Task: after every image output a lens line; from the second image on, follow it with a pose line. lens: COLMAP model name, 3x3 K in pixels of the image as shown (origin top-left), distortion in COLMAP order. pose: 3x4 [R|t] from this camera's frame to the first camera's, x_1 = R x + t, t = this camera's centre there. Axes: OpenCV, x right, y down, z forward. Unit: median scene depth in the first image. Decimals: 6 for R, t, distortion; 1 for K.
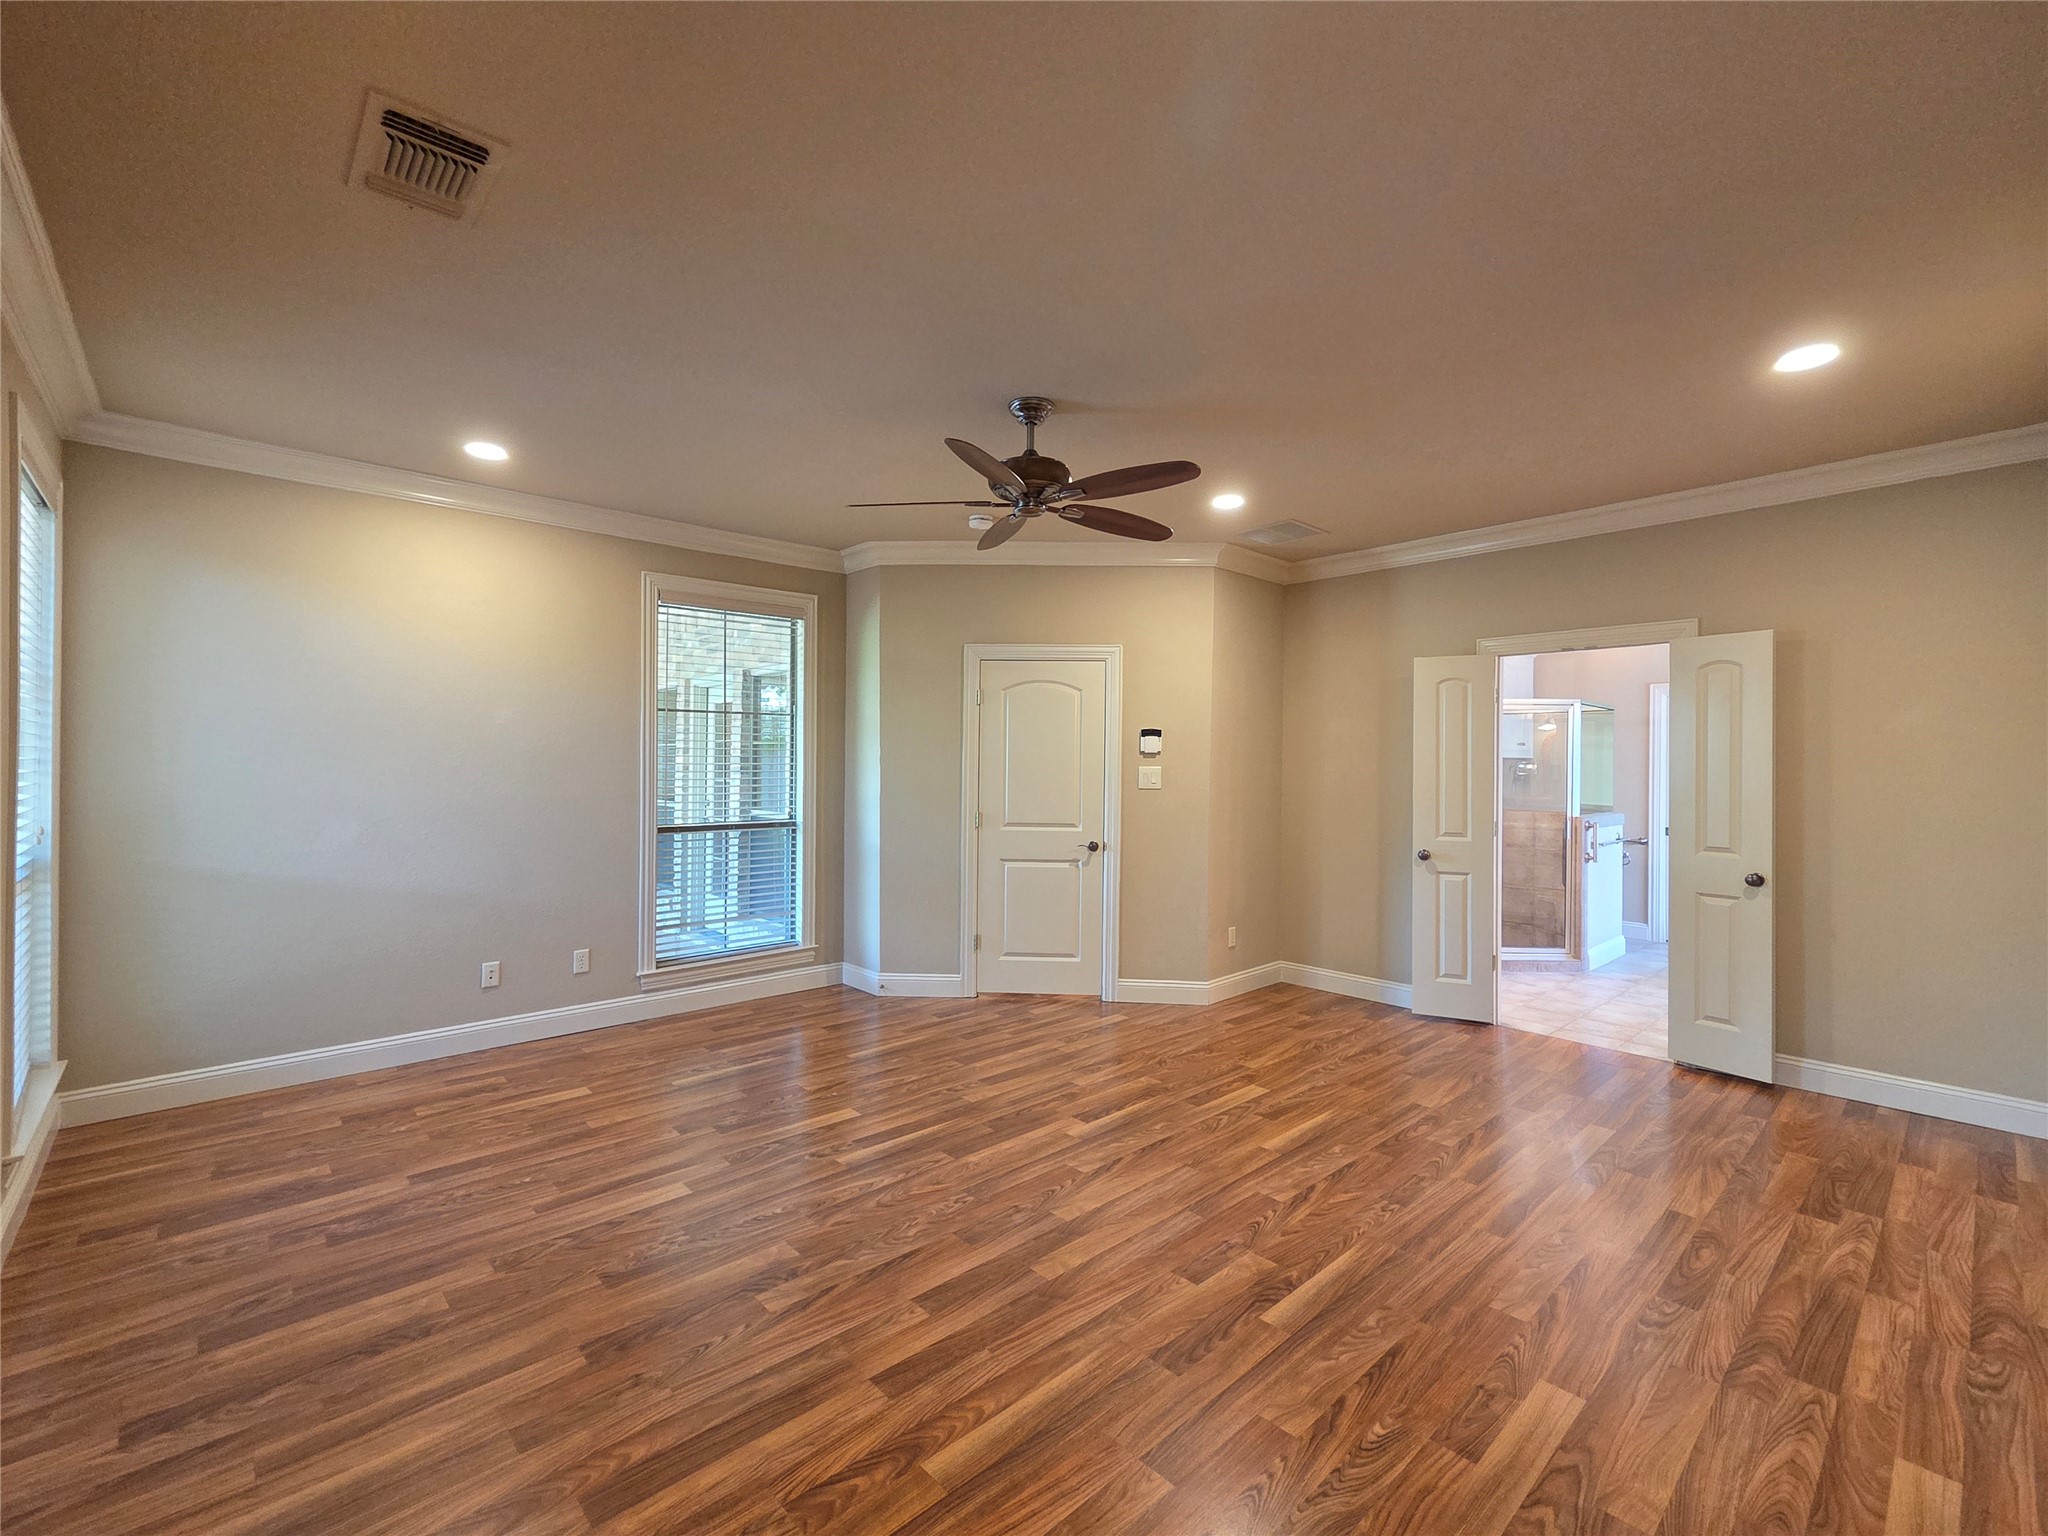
lens RADIAL K [[880.6, 0, 1019.0], [0, 880.6, 766.2], [0, 0, 1]] dist [0.000610, 0.000170]
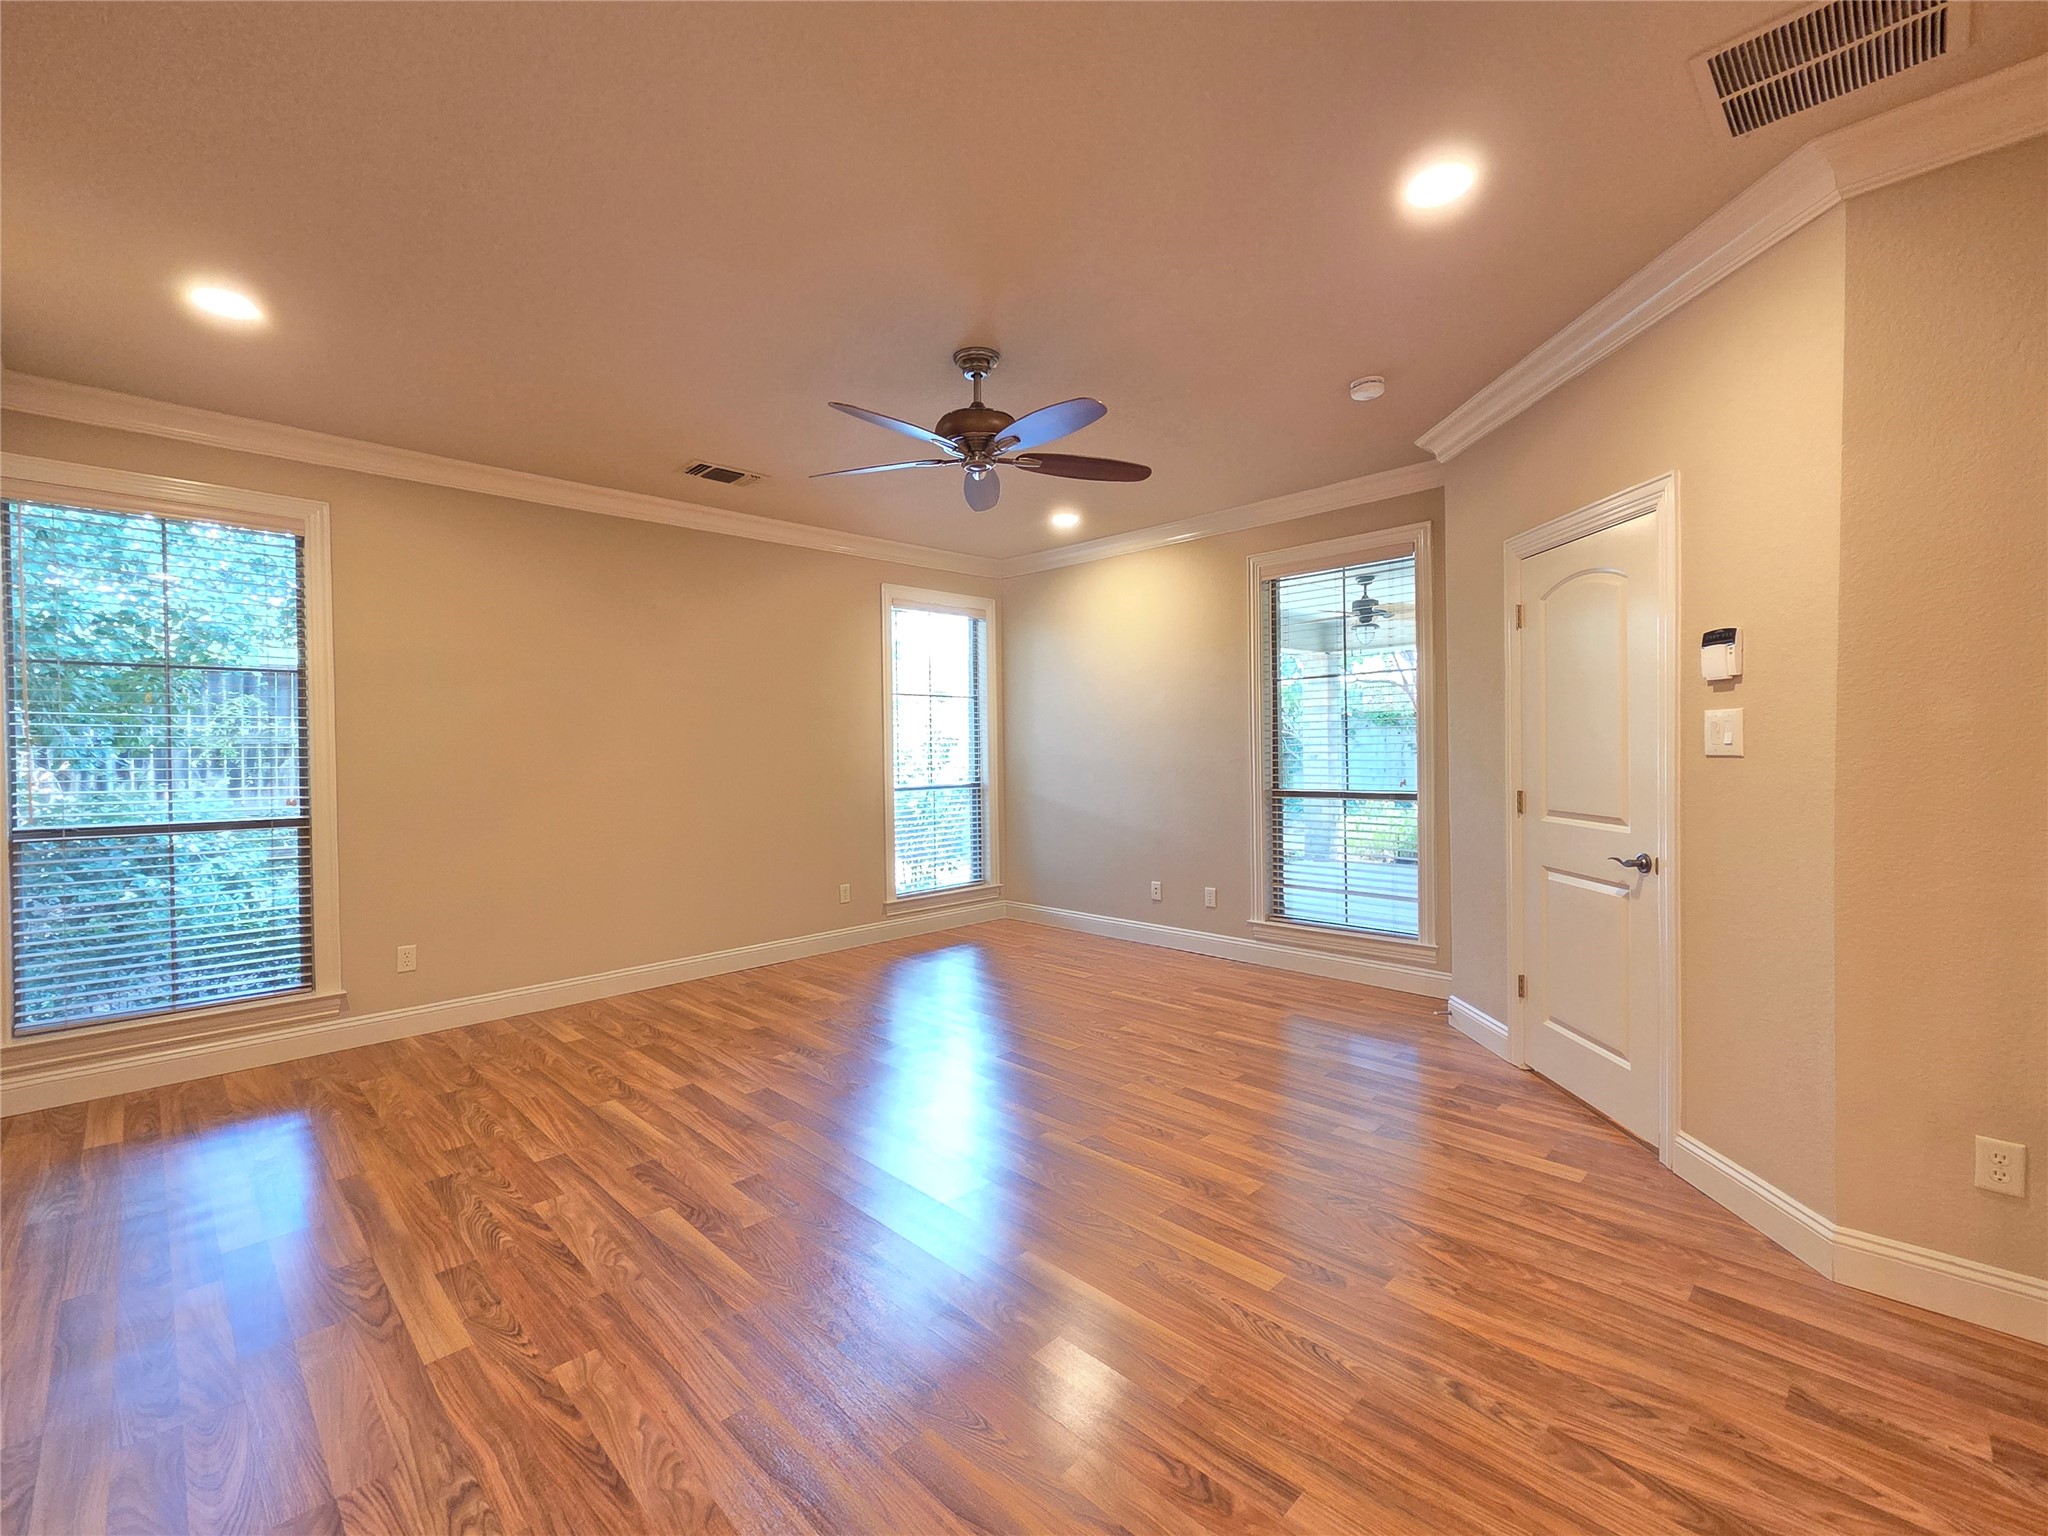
lens RADIAL K [[895.6, 0, 1020.6], [0, 895.6, 755.3], [0, 0, 1]] dist [-0.000615, 0.000300]
pose [[0.041434, 0.001941, -0.999139, 1.346295], [0.007892, 0.999966, 0.002270, 0.046612], [0.999110, -0.007979, 0.041417, 1.320555]]
